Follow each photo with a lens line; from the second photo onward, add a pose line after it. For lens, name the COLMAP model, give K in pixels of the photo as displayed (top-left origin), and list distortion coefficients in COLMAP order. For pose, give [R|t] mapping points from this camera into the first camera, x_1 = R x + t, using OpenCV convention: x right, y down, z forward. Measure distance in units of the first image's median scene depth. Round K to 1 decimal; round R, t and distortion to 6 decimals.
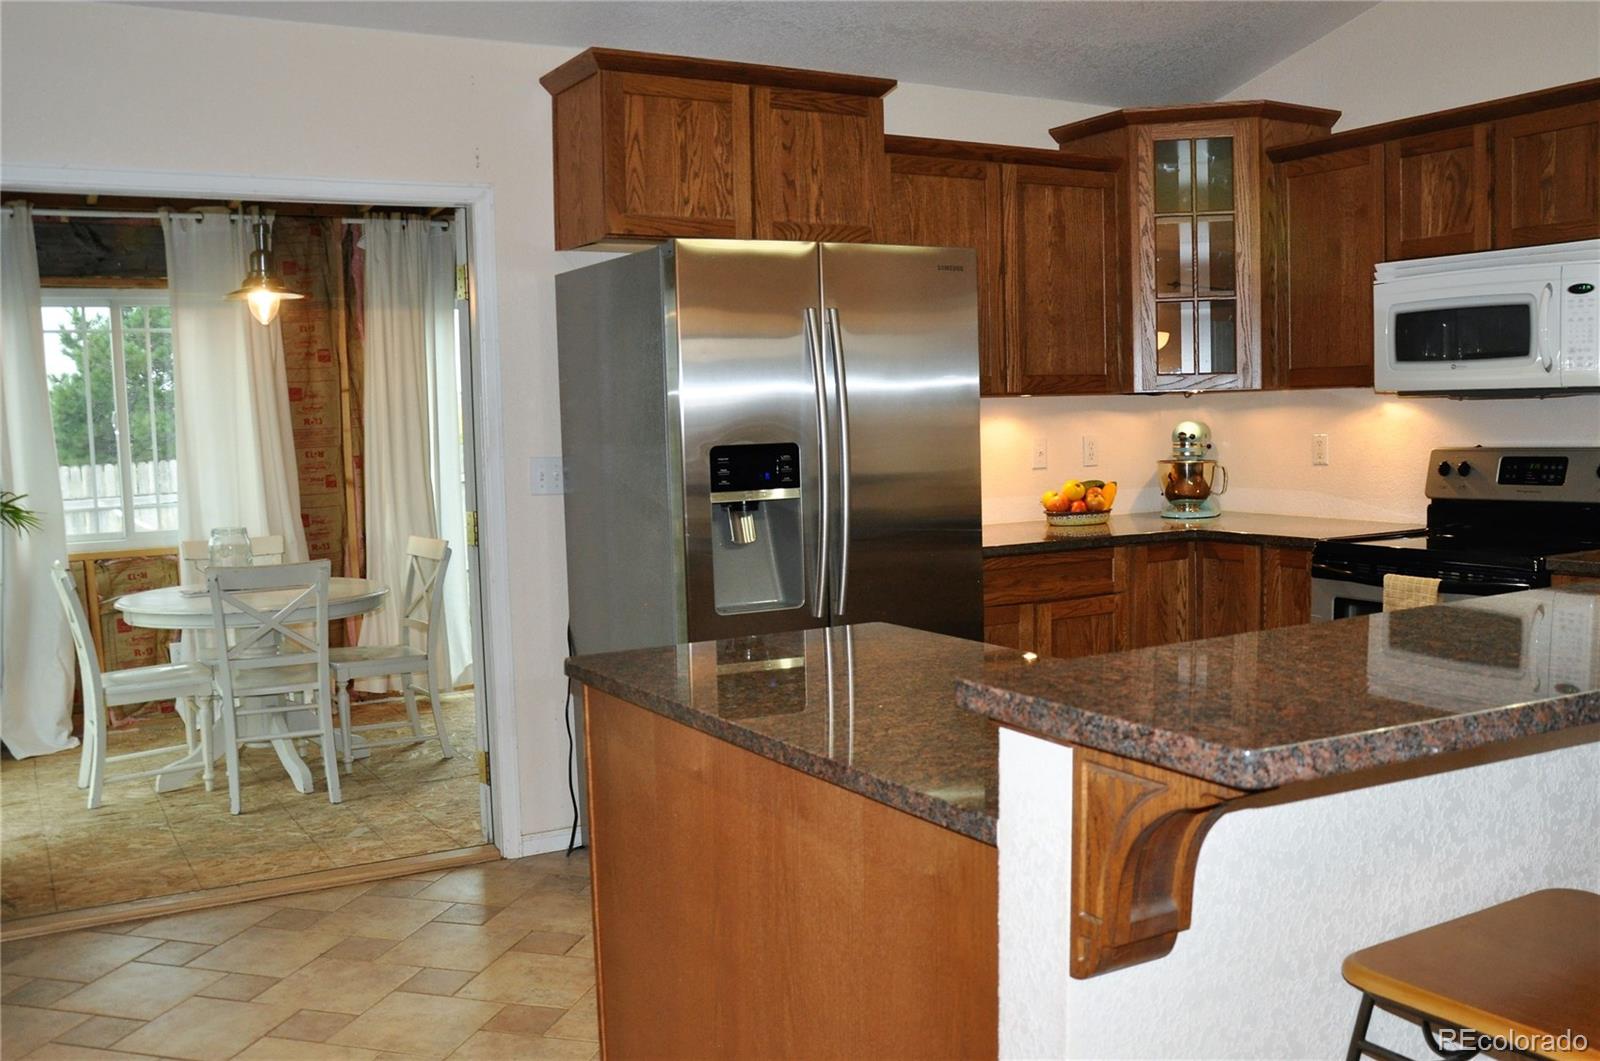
lens RADIAL K [[1427.4, 0, 804.9], [0, 1427.4, 551.2], [0, 0, 1]] dist [-0.108535, 0.032004]
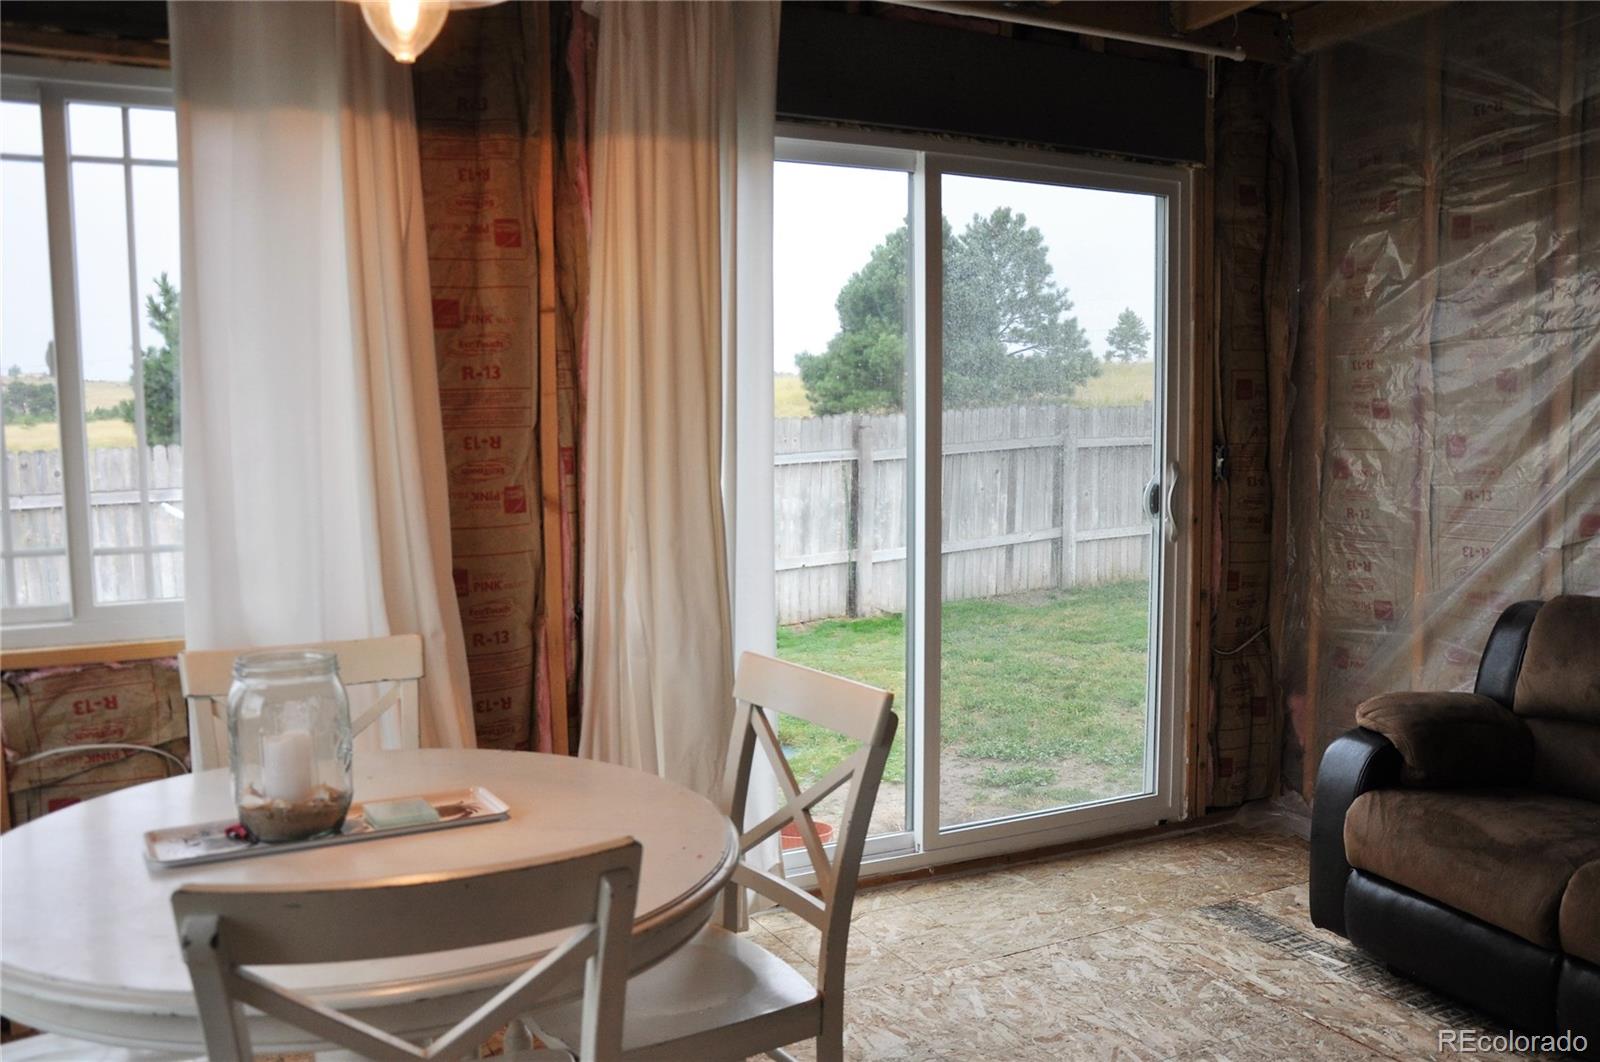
lens RADIAL K [[1319.7, 0, 785.7], [0, 1319.7, 537.1], [0, 0, 1]] dist [-0.137761, 0.103237]
pose [[0.998709, 0.023437, -0.045070, -0.317308], [-0.023334, 0.999724, 0.002816, -0.057142], [0.045123, -0.001761, 0.998980, 0.795470]]
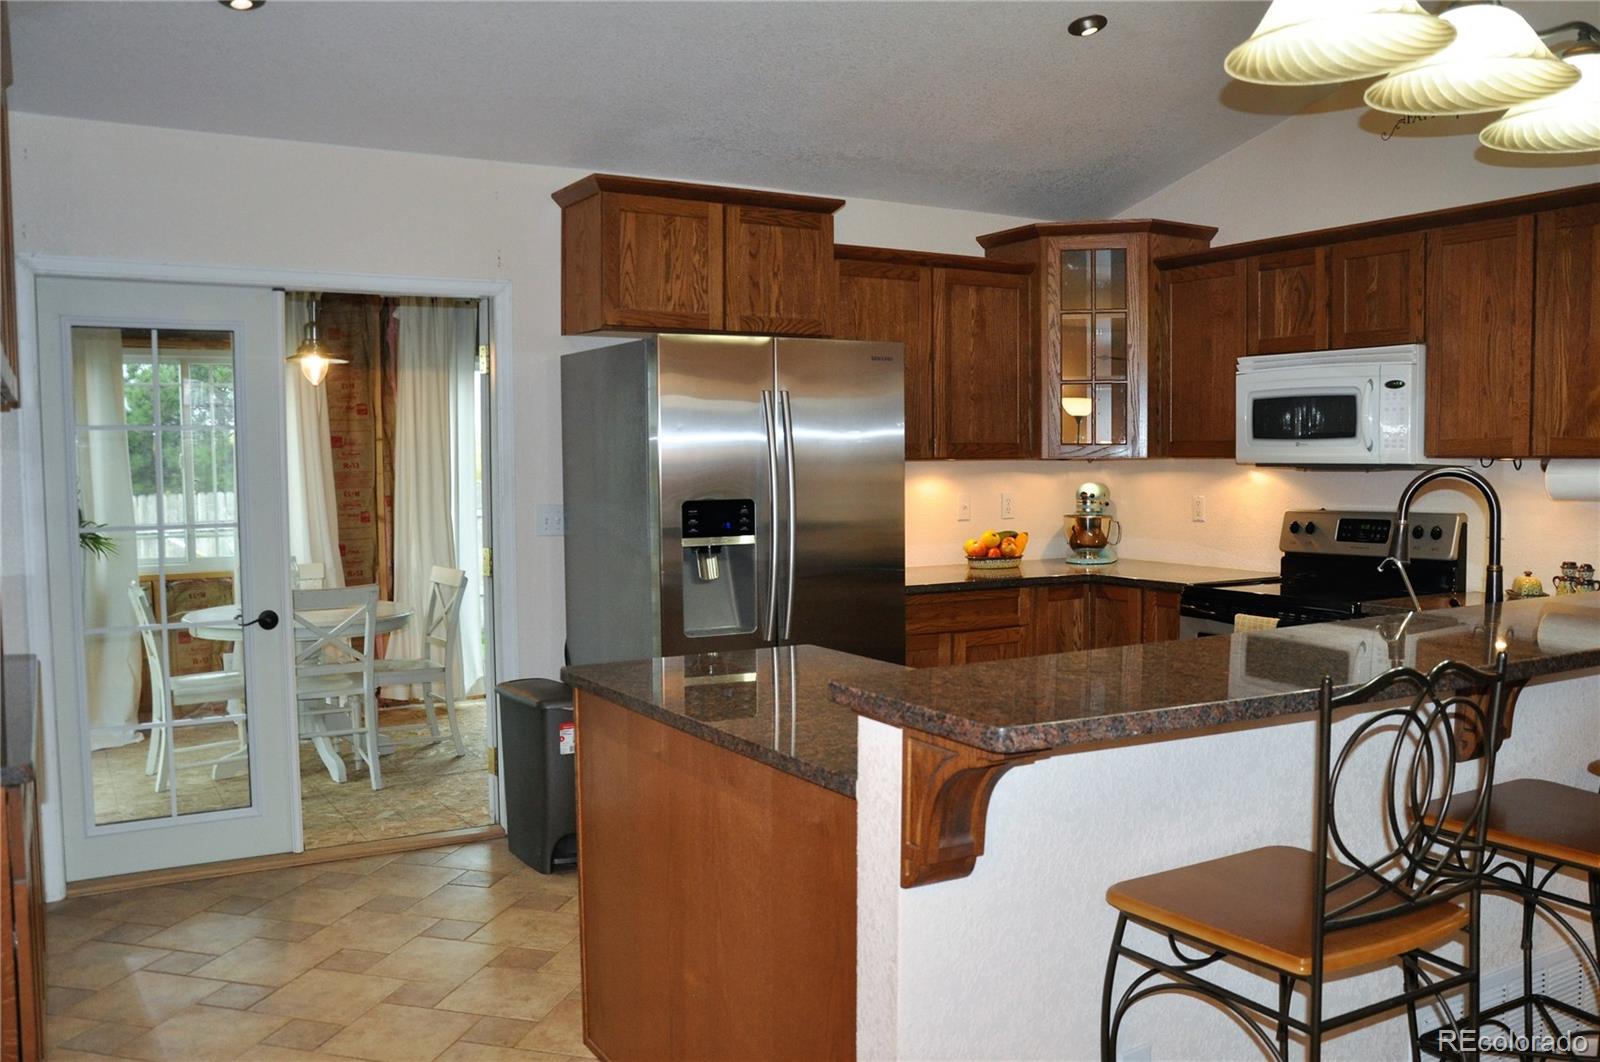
lens RADIAL K [[1319.7, 0, 804.0], [0, 1319.7, 554.1], [0, 0, 1]] dist [-0.137761, 0.103237]
pose [[0.999750, 0.018925, 0.011903, 0.020048], [-0.018662, 0.999588, -0.021807, -0.003344], [-0.012311, 0.021579, 0.999691, -0.109823]]
